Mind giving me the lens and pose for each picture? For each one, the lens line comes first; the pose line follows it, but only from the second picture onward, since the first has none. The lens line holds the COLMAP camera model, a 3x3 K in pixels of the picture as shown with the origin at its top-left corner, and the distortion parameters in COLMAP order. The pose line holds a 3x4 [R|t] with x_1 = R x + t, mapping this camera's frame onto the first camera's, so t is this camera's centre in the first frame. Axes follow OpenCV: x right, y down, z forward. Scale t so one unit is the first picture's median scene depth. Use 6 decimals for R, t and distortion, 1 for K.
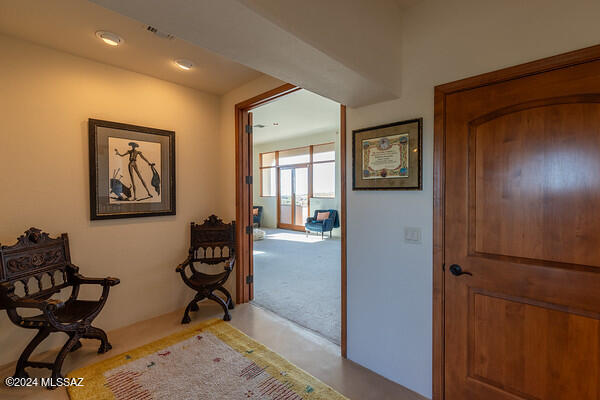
lens RADIAL K [[275.7, 0, 301.6], [0, 275.7, 194.3], [0, 0, 1]] dist [0.000619, 0.000115]
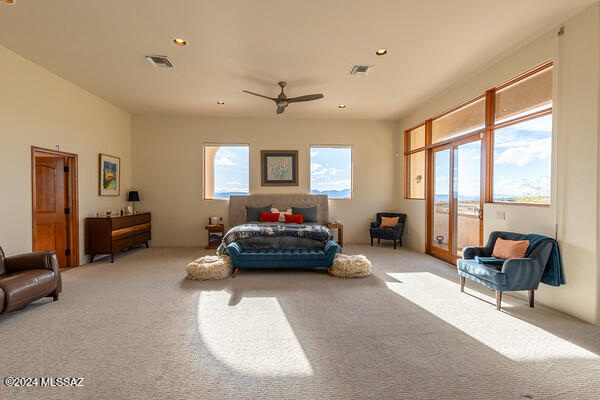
lens RADIAL K [[275.7, 0, 301.6], [0, 275.7, 194.3], [0, 0, 1]] dist [0.000619, 0.000115]
pose [[0.754614, 0.006778, -0.656134, 0.103585], [-0.007488, 0.999970, 0.001718, -0.001252], [0.656126, 0.003617, 0.754643, 0.440329]]
